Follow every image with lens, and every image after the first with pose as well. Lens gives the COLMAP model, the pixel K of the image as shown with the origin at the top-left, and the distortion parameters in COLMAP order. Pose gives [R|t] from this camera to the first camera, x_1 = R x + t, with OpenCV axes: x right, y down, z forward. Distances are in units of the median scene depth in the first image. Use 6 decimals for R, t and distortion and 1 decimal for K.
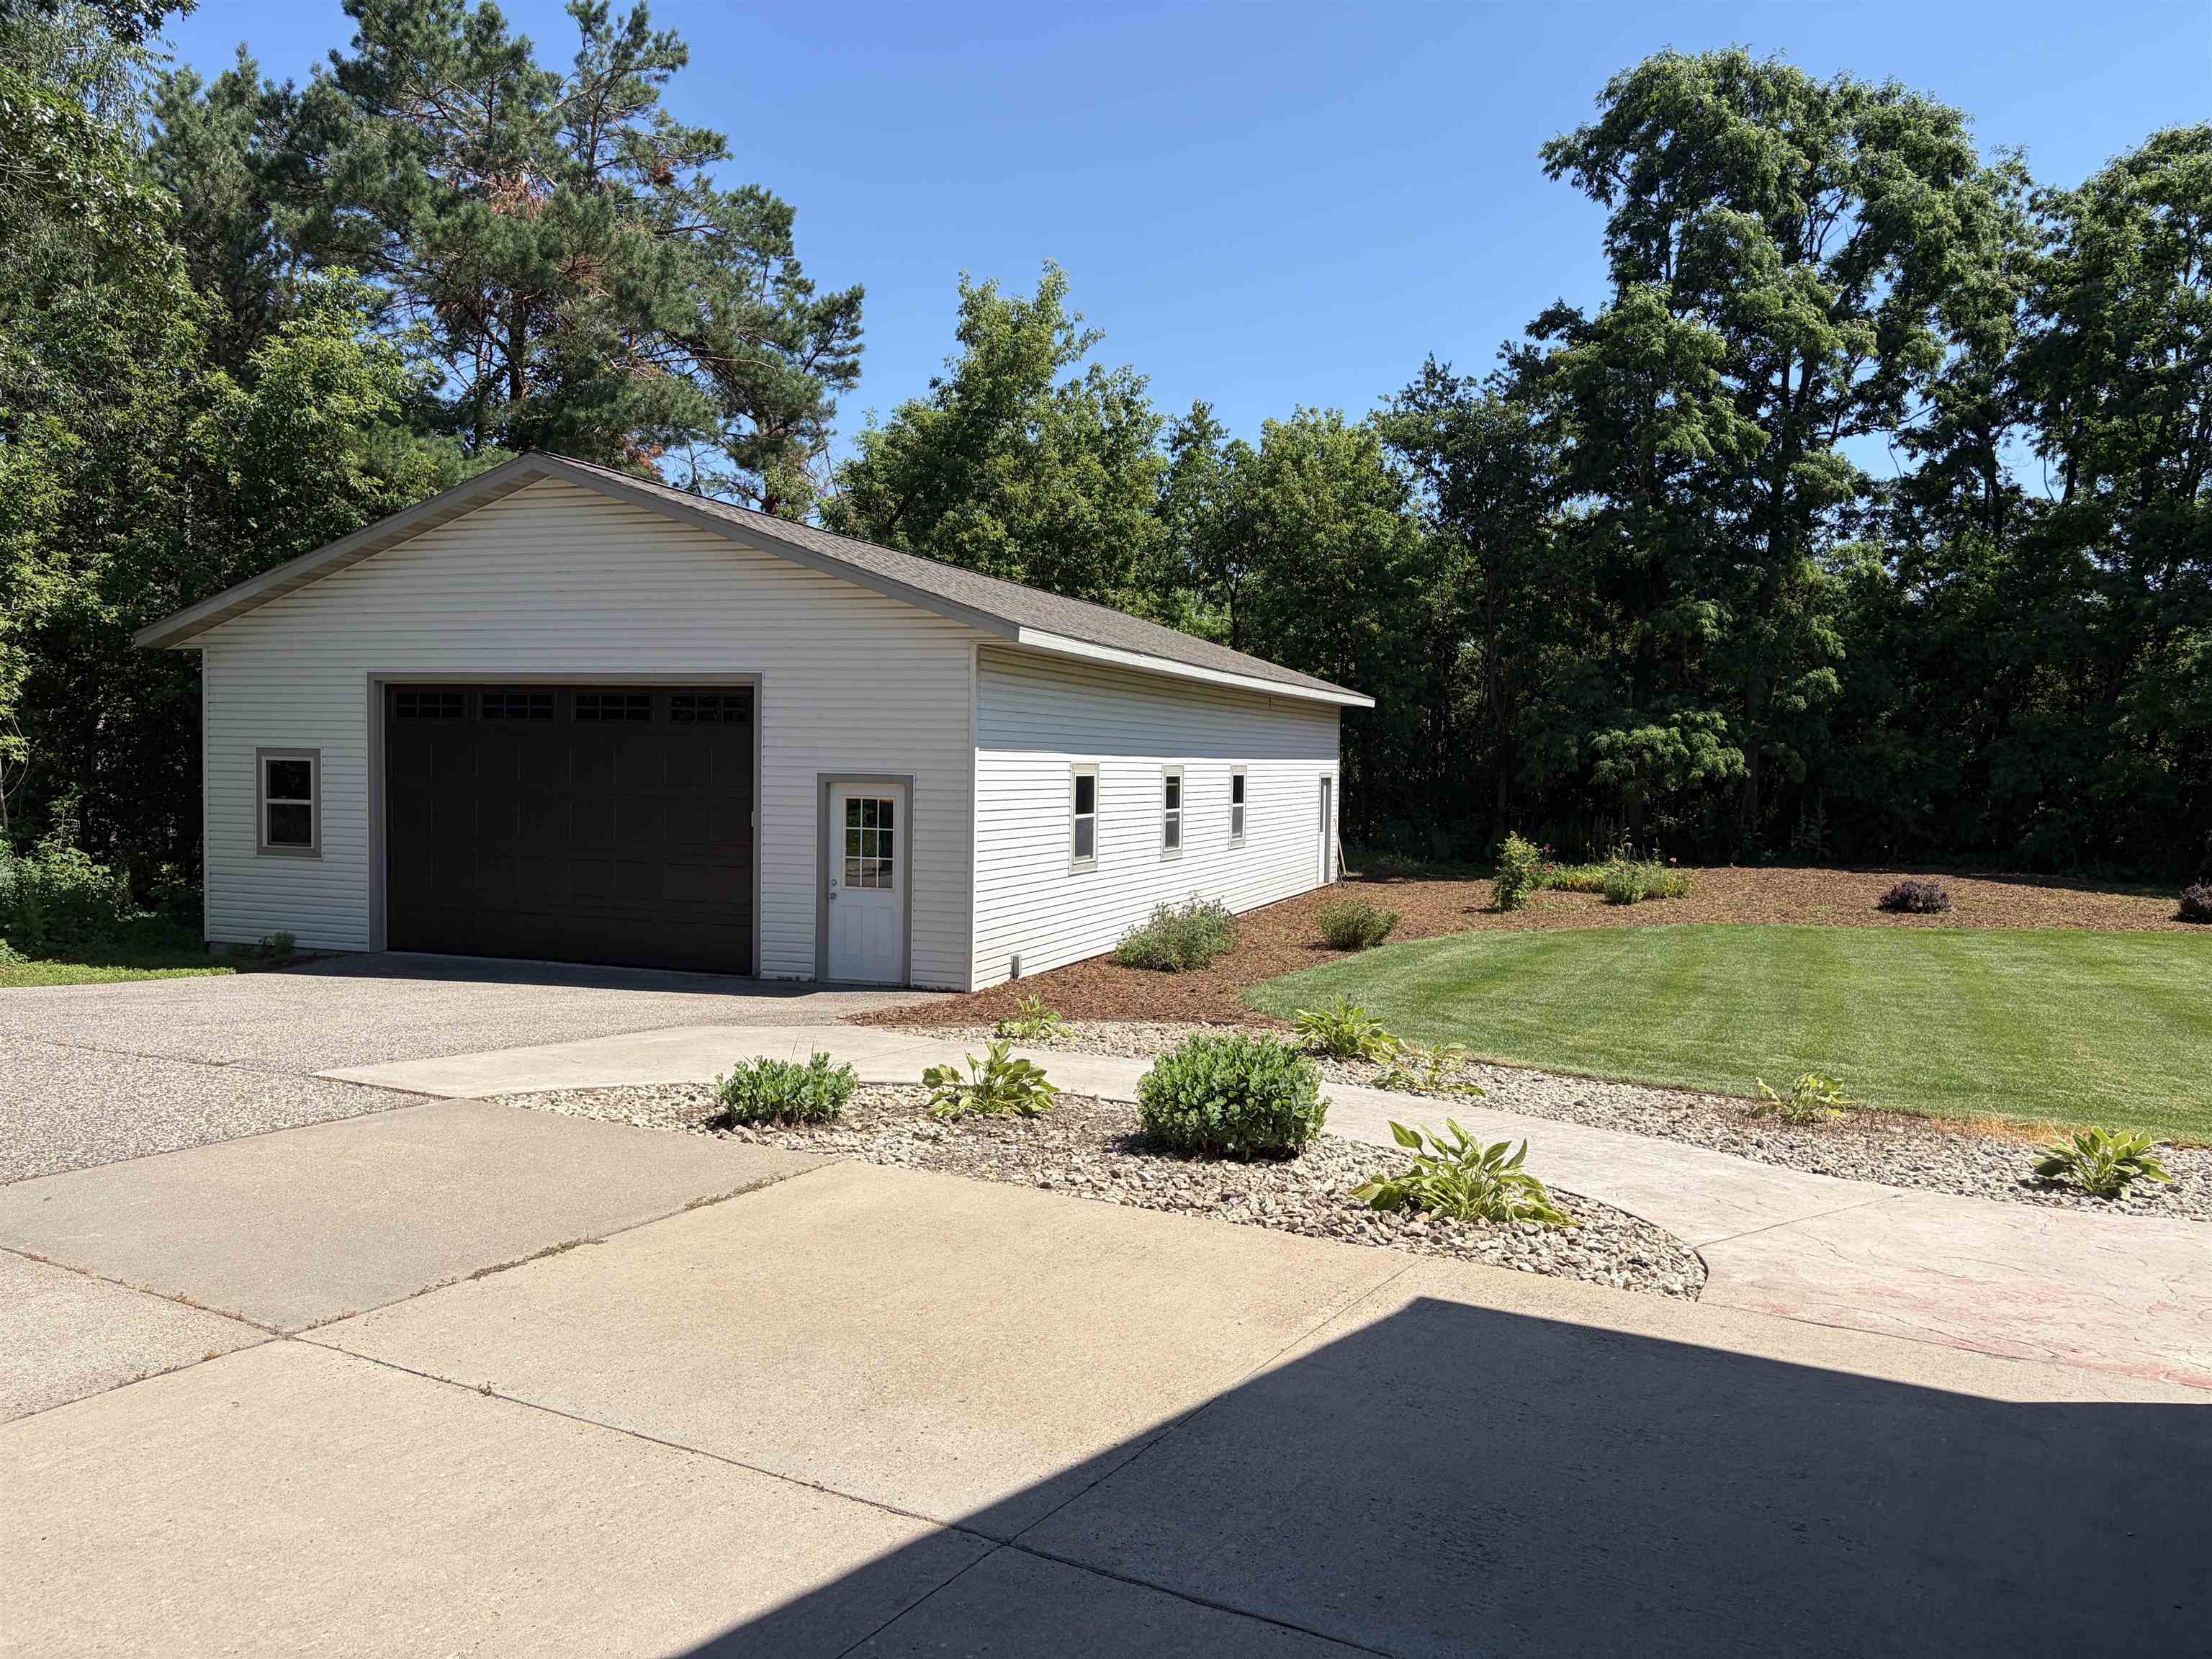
lens RADIAL K [[1684.6, 0, 1106.0], [0, 1684.6, 829.5], [0, 0, 1]] dist [0.052865, -0.059038]
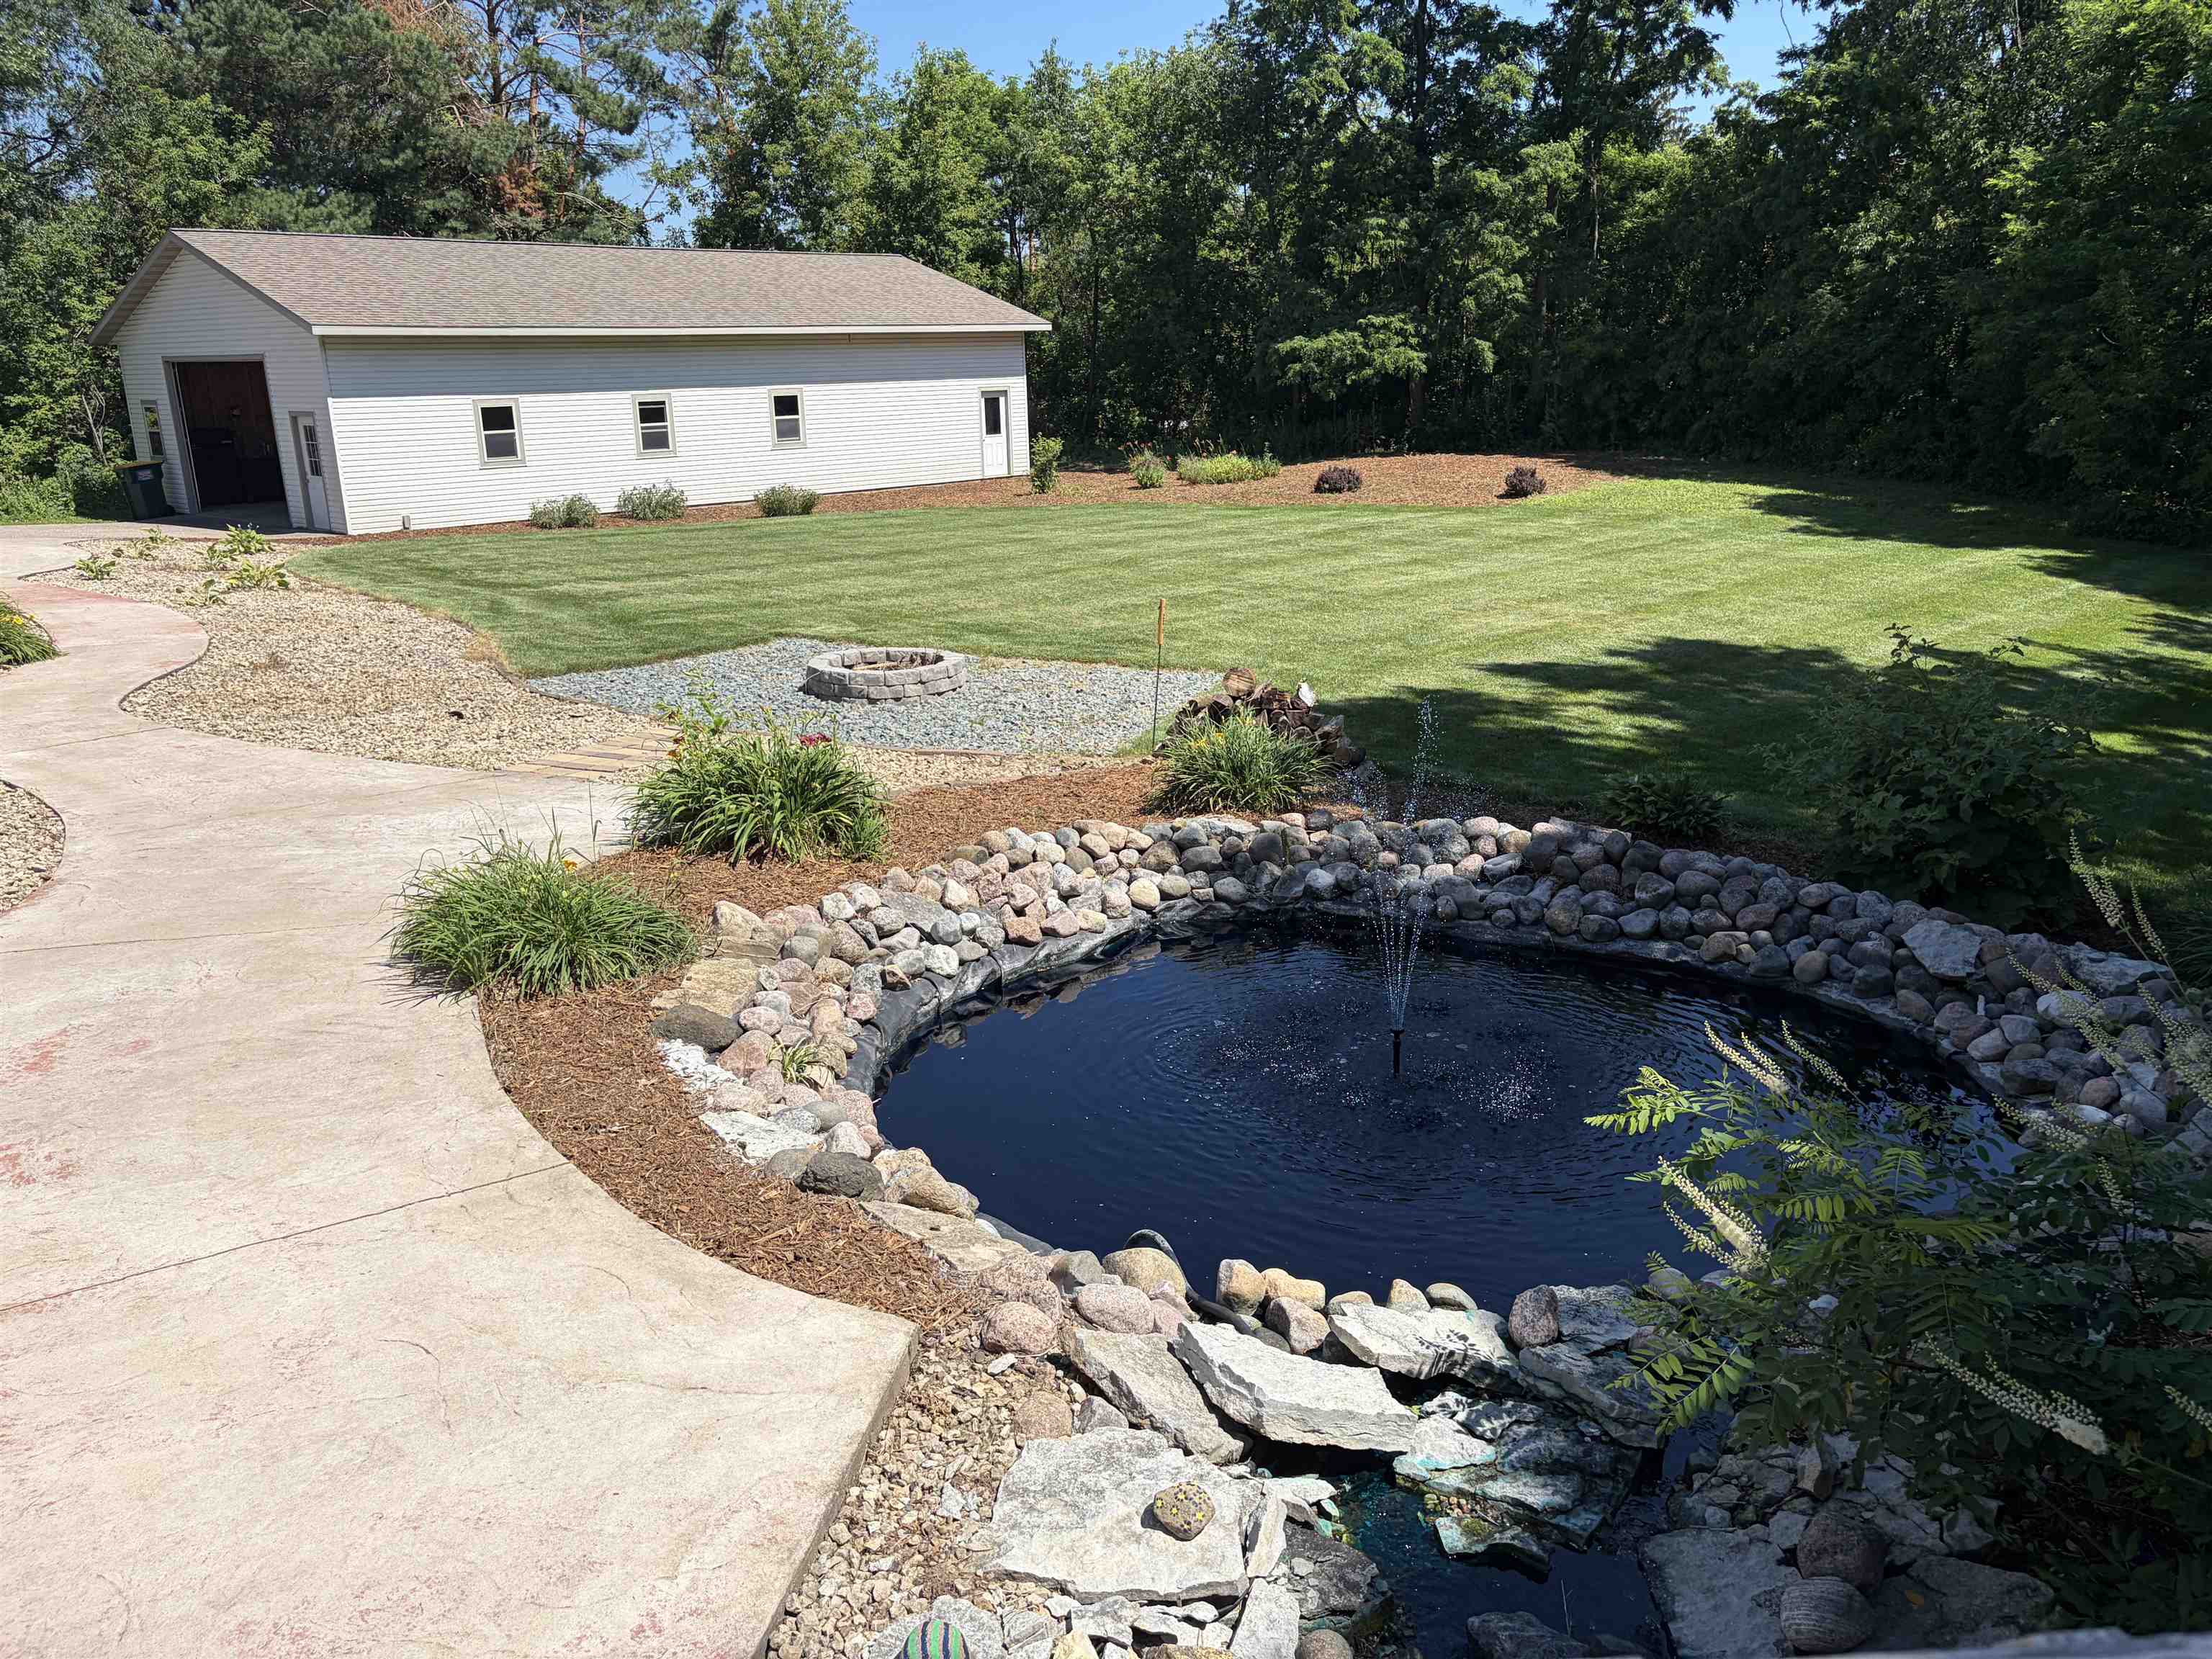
lens RADIAL K [[1684.6, 0, 1106.0], [0, 1684.6, 829.5], [0, 0, 1]] dist [0.052865, -0.059038]
pose [[0.911973, 0.071166, -0.404030, 1.018784], [0.023196, 0.974318, 0.223976, 0.010821], [0.409594, -0.213633, 0.886901, -0.247640]]
